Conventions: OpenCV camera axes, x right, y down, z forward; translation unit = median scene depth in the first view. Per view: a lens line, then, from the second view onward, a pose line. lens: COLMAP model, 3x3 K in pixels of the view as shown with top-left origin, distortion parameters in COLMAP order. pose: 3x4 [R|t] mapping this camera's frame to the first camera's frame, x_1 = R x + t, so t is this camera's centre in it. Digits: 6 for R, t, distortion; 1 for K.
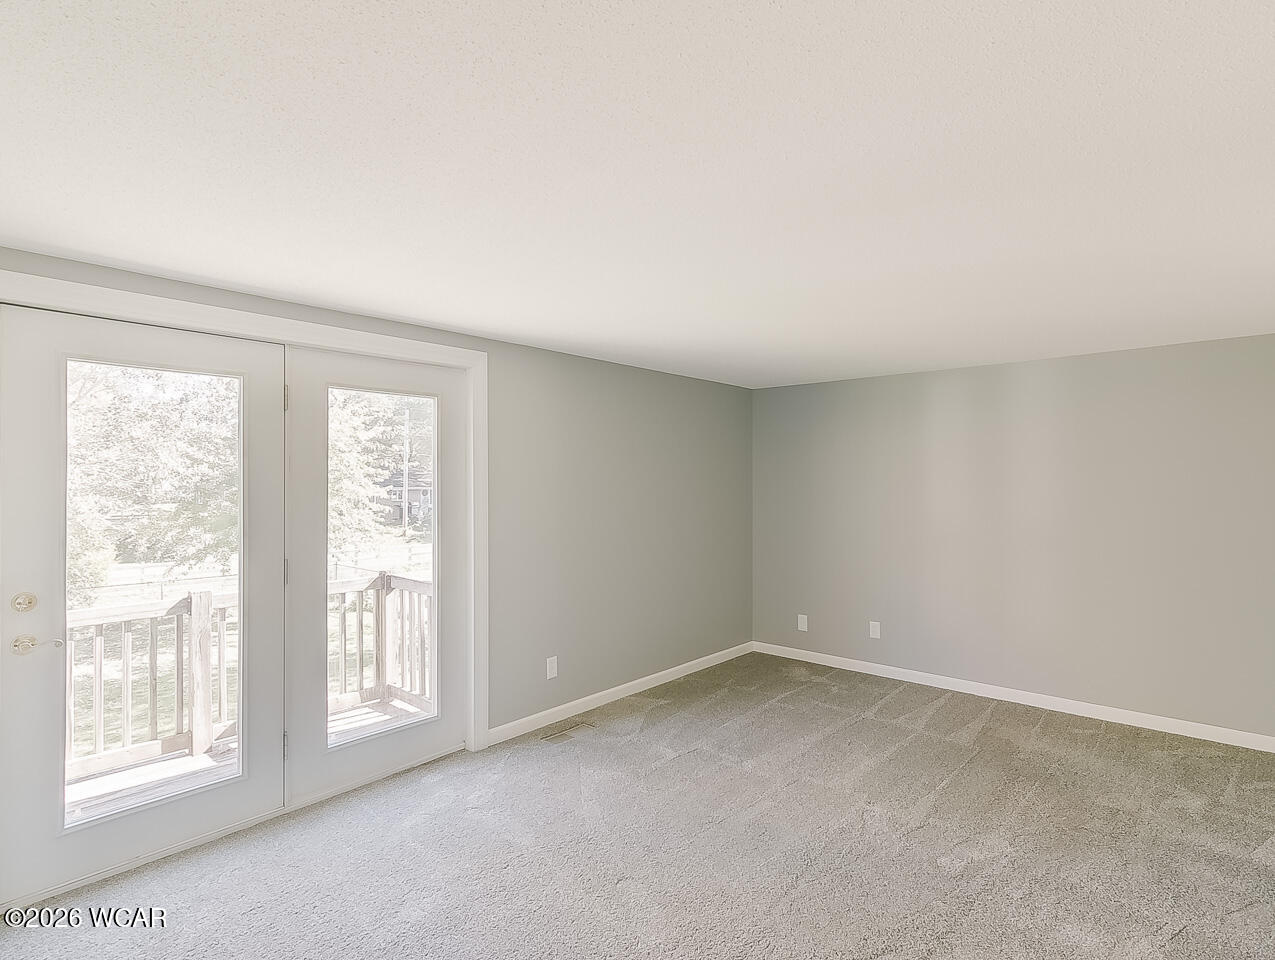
lens RADIAL K [[672.2, 0, 632.5], [0, 672.2, 478.2], [0, 0, 1]] dist [-0.000163, -0.000324]
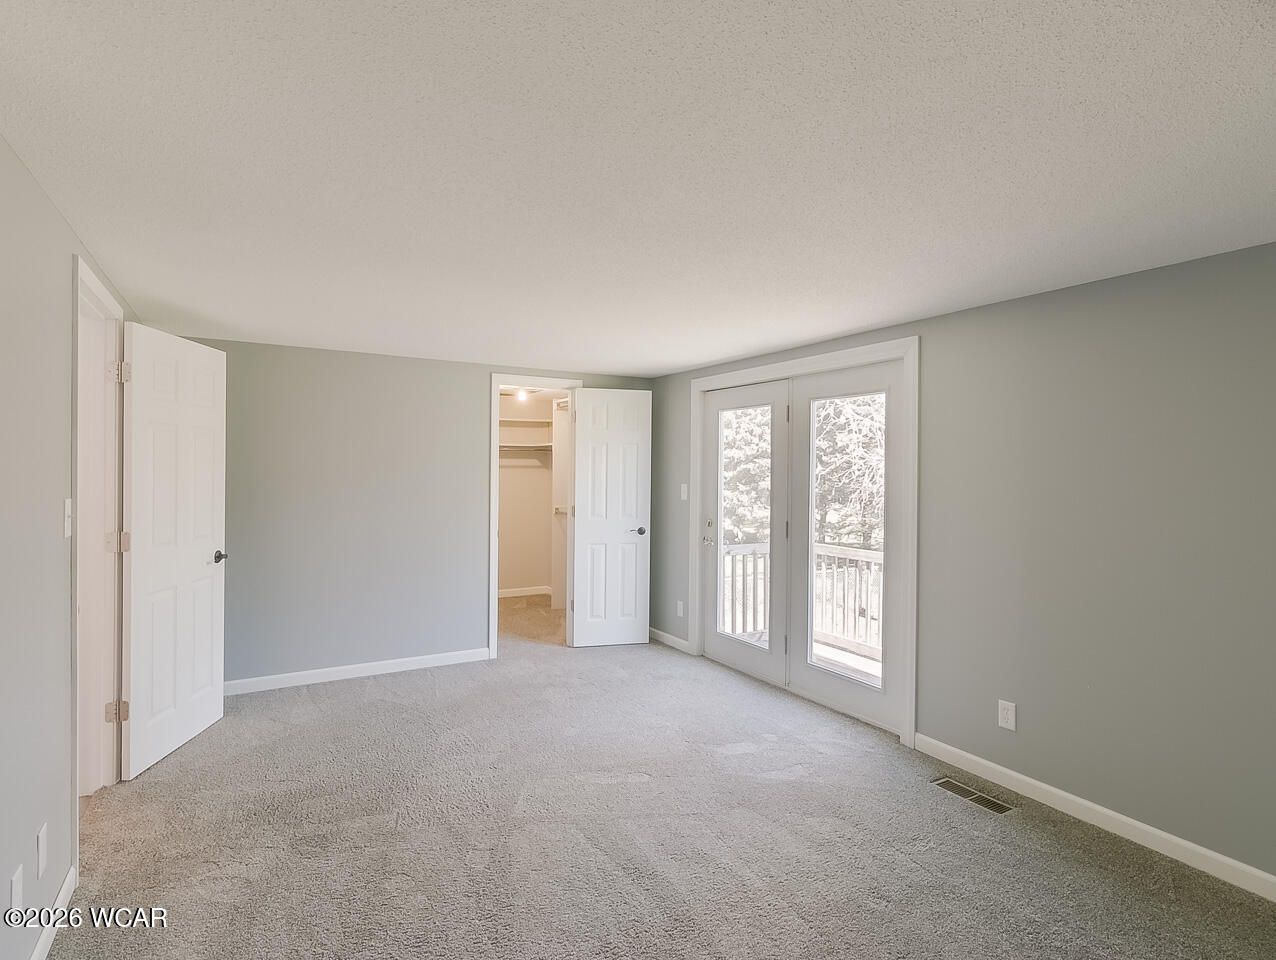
lens RADIAL K [[672.7, 0, 633.9], [0, 672.7, 482.6], [0, 0, 1]] dist [-0.000163, -0.000324]
pose [[-0.342061, 0.012769, -0.939591, 0.932373], [-0.000758, 0.999904, 0.013865, 0.010779], [0.939677, 0.005455, -0.342018, 1.092175]]
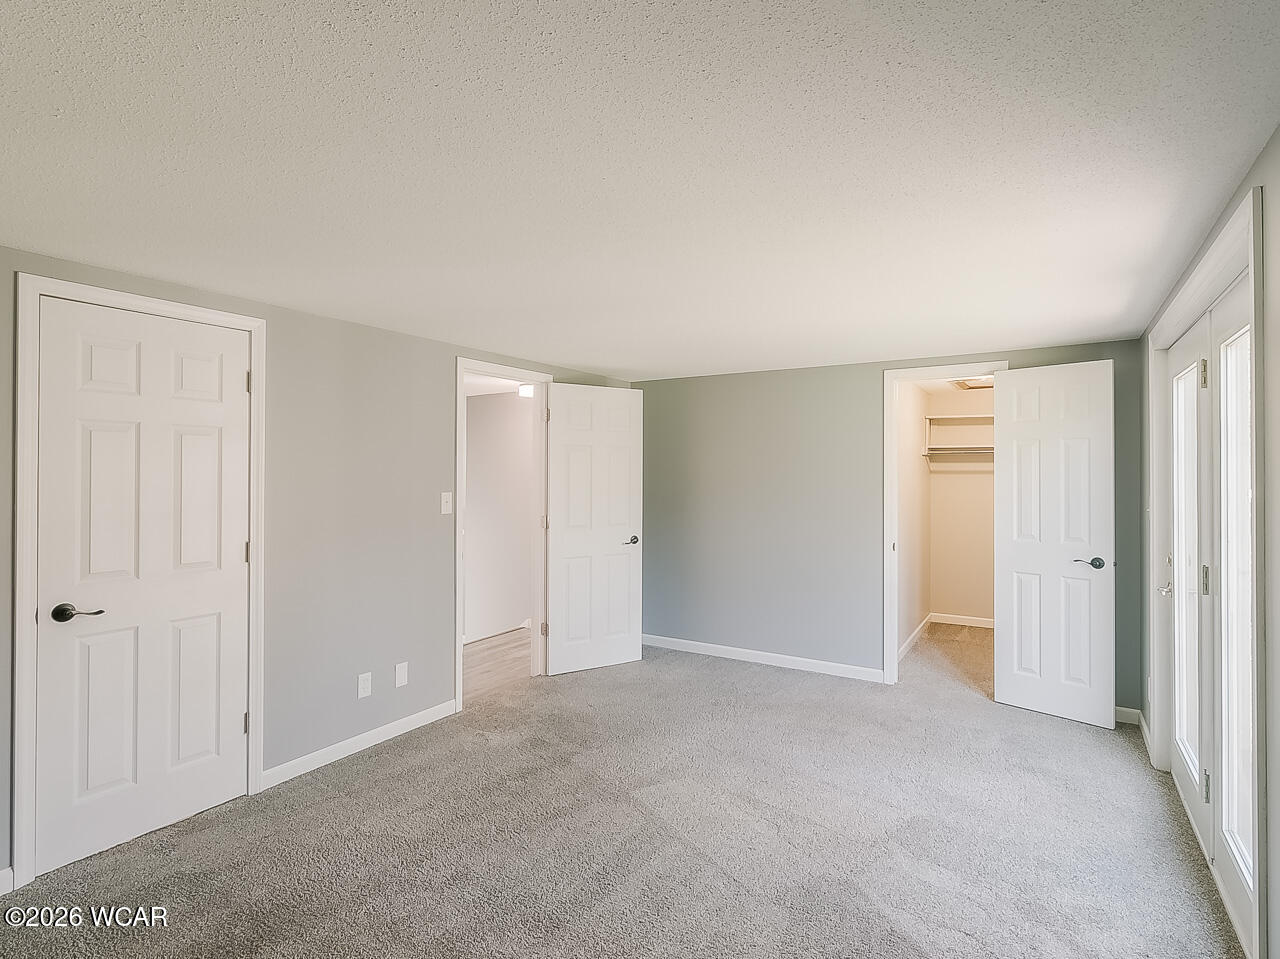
lens RADIAL K [[674.8, 0, 638.7], [0, 674.8, 476.2], [0, 0, 1]] dist [-0.000163, -0.000324]
pose [[-0.992554, -0.004835, -0.121709, 0.290848], [-0.003954, 0.999964, -0.007481, 0.016451], [0.121741, -0.006944, -0.992538, 1.588839]]
